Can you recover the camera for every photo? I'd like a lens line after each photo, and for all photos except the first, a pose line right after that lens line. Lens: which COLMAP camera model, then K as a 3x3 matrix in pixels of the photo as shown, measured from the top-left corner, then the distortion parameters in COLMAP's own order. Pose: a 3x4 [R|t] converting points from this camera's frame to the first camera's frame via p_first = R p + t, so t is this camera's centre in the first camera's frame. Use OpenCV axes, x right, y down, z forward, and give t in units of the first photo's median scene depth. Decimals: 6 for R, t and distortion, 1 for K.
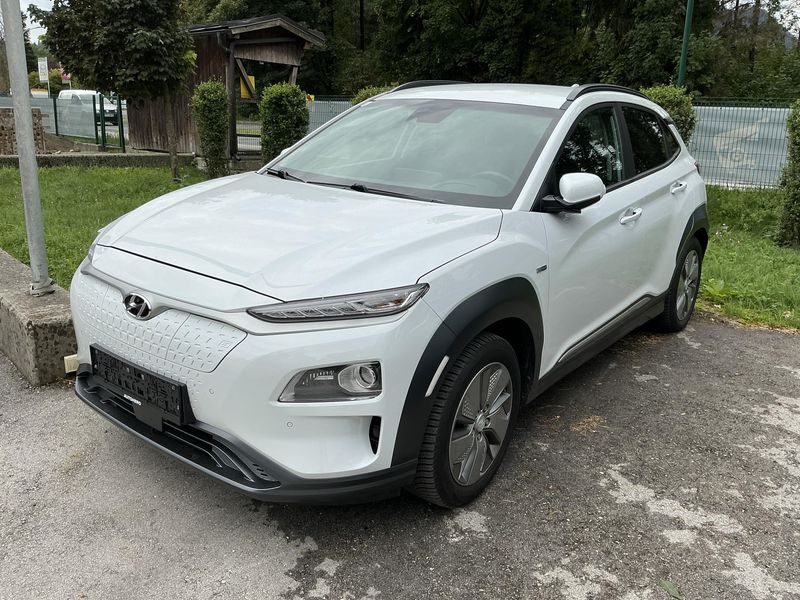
lens RADIAL K [[678.1, 0, 399.7], [0, 678.1, 298.0], [0, 0, 1]] dist [0.051922, -0.121336]
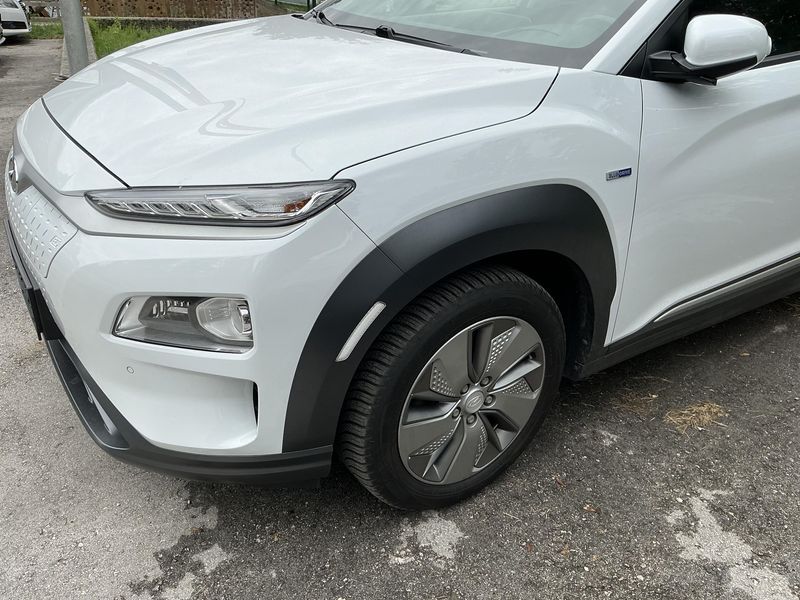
lens RADIAL K [[678.1, 0, 395.3], [0, 678.1, 308.8], [0, 0, 1]] dist [0.051922, -0.121336]
pose [[0.943839, 0.148325, -0.295241, 0.223646], [-0.094461, 0.977411, 0.189061, -0.022382], [0.316615, -0.150555, 0.936530, 0.358430]]
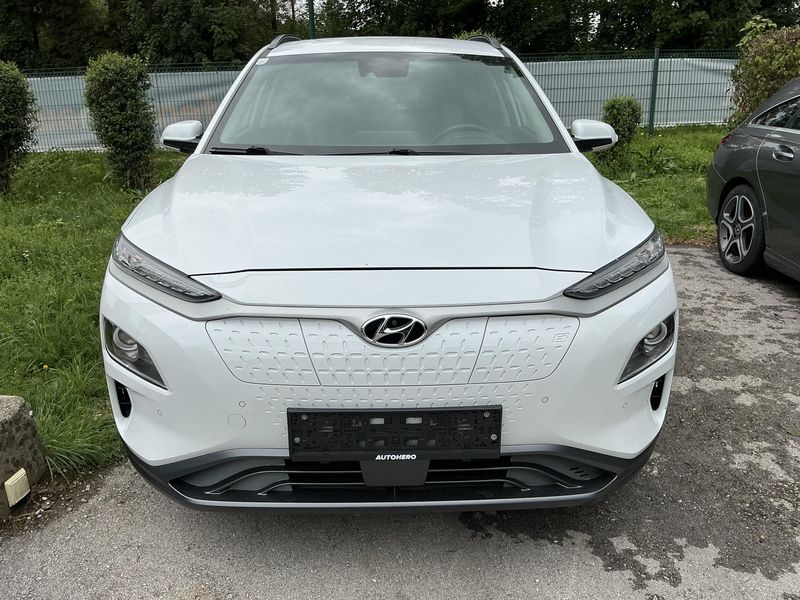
lens RADIAL K [[678.1, 0, 403.5], [0, 678.1, 292.9], [0, 0, 1]] dist [0.051922, -0.121336]
pose [[0.771598, -0.232527, 0.592087, -0.700257], [0.215272, 0.971325, 0.100924, -0.087247], [-0.598577, 0.049587, 0.799529, 0.356825]]
